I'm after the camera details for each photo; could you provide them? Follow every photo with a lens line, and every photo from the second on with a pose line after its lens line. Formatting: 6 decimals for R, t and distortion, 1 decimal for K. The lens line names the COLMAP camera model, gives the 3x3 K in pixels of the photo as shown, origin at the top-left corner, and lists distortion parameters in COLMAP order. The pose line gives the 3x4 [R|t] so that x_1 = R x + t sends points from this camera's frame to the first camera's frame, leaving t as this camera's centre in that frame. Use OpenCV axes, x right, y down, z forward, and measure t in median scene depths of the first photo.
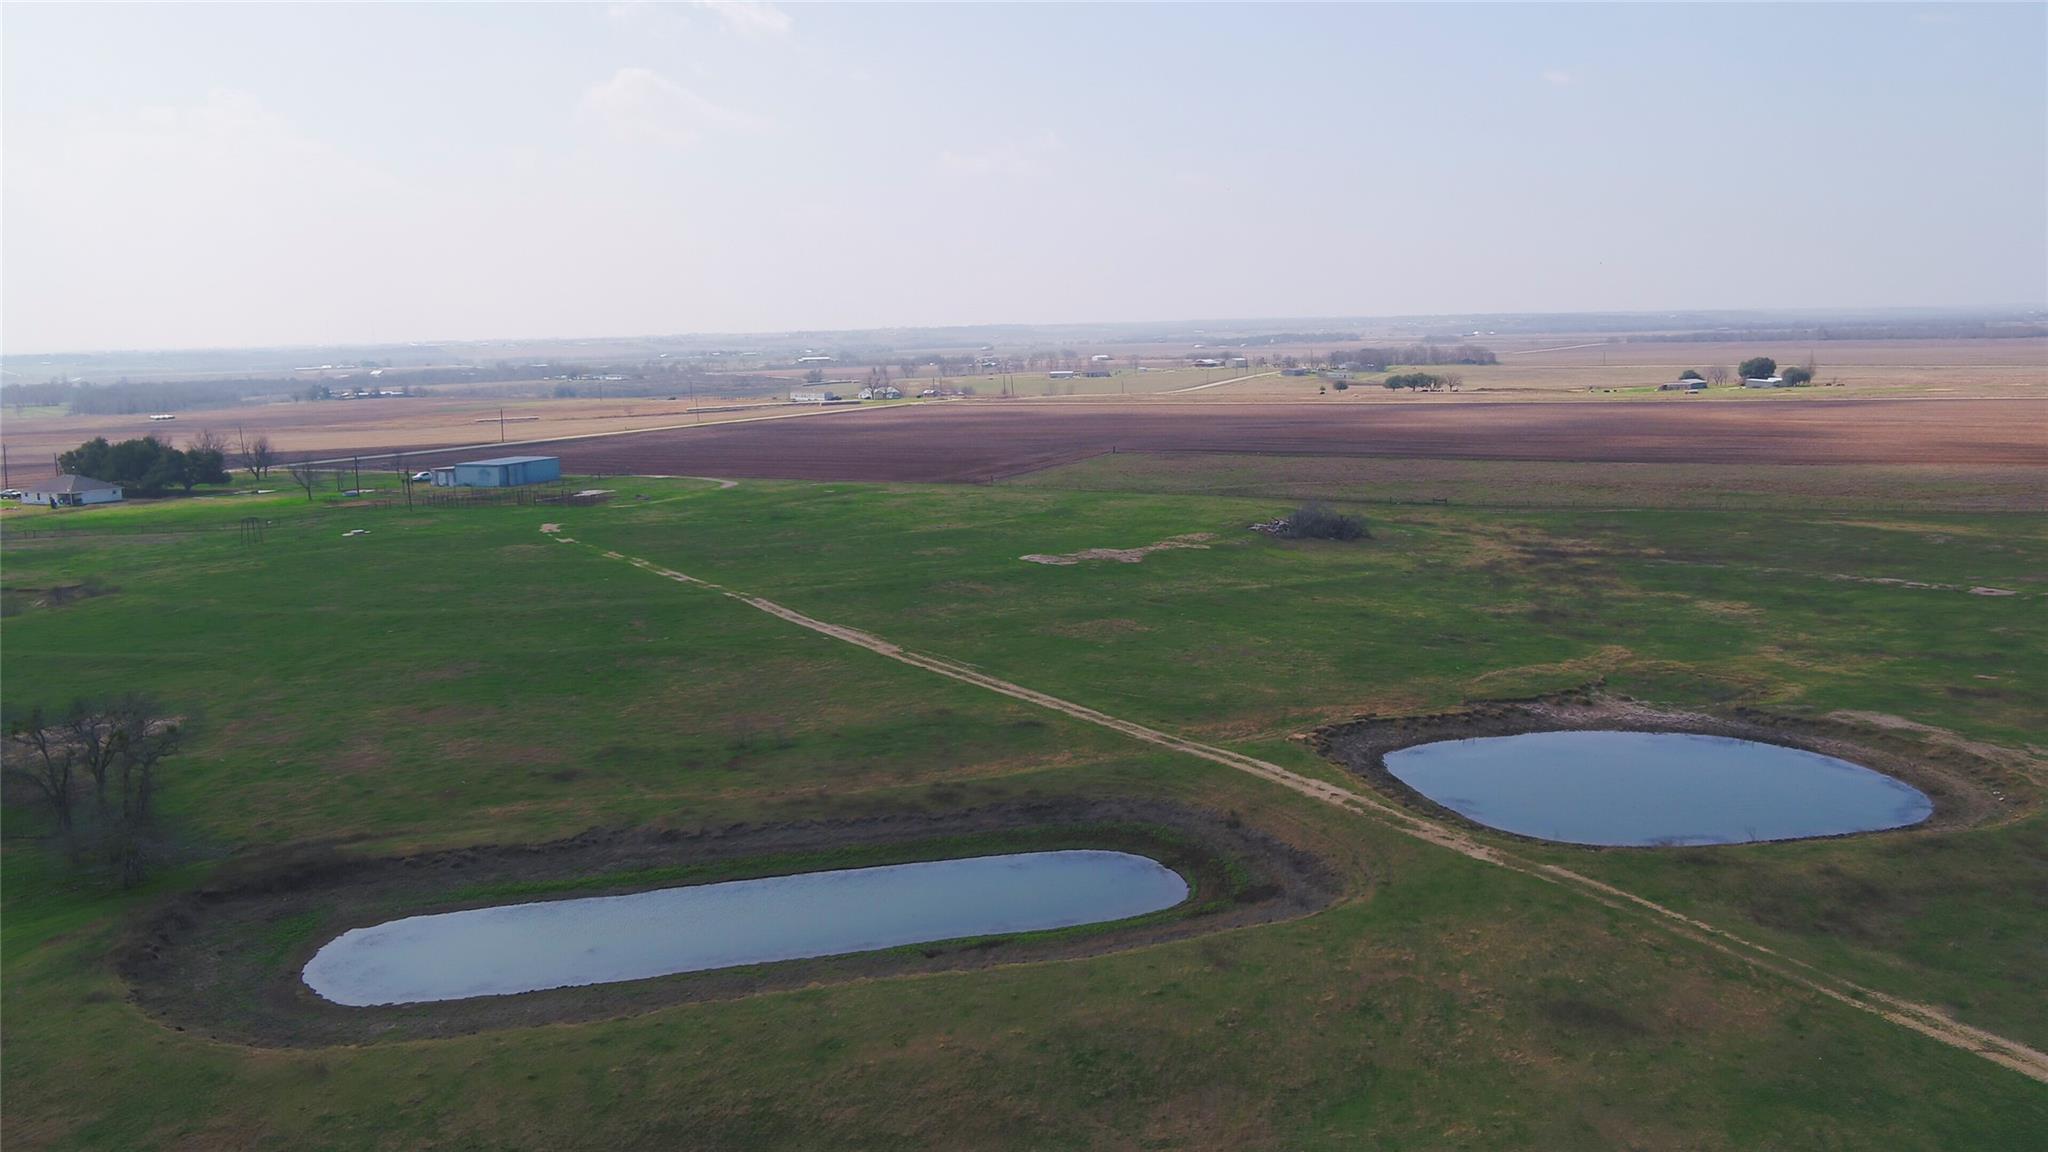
lens RADIAL K [[1773.5, 0, 1038.1], [0, 1773.5, 584.9], [0, 0, 1]] dist [-0.006364, 0.010527]
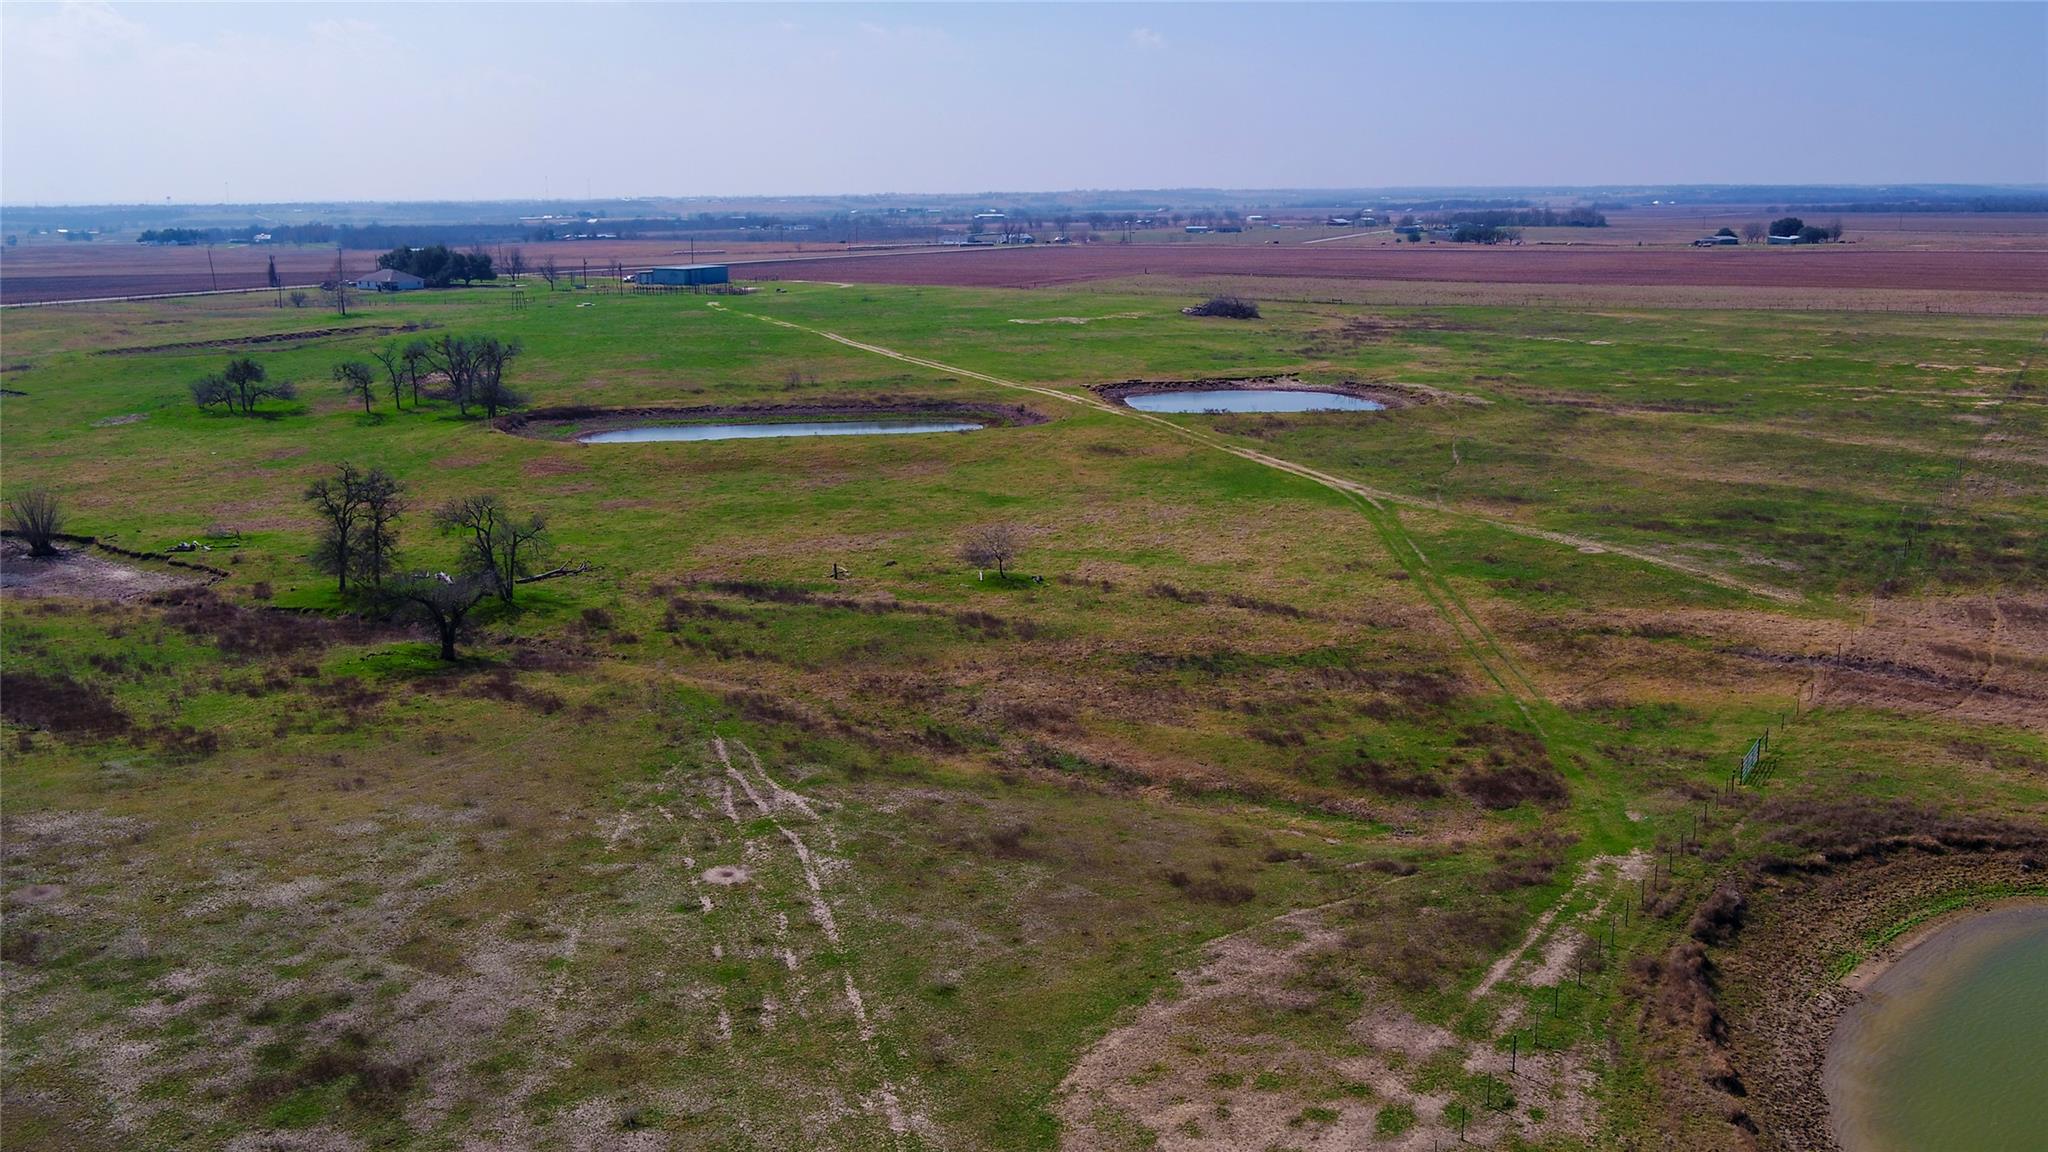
lens RADIAL K [[1773.5, 0, 1021.9], [0, 1773.5, 566.4], [0, 0, 1]] dist [-0.006364, 0.010527]
pose [[0.992653, 0.038725, -0.114630, 0.063012], [-0.031300, 0.997337, 0.065877, 0.032539], [0.116876, -0.061805, 0.991222, -0.178417]]
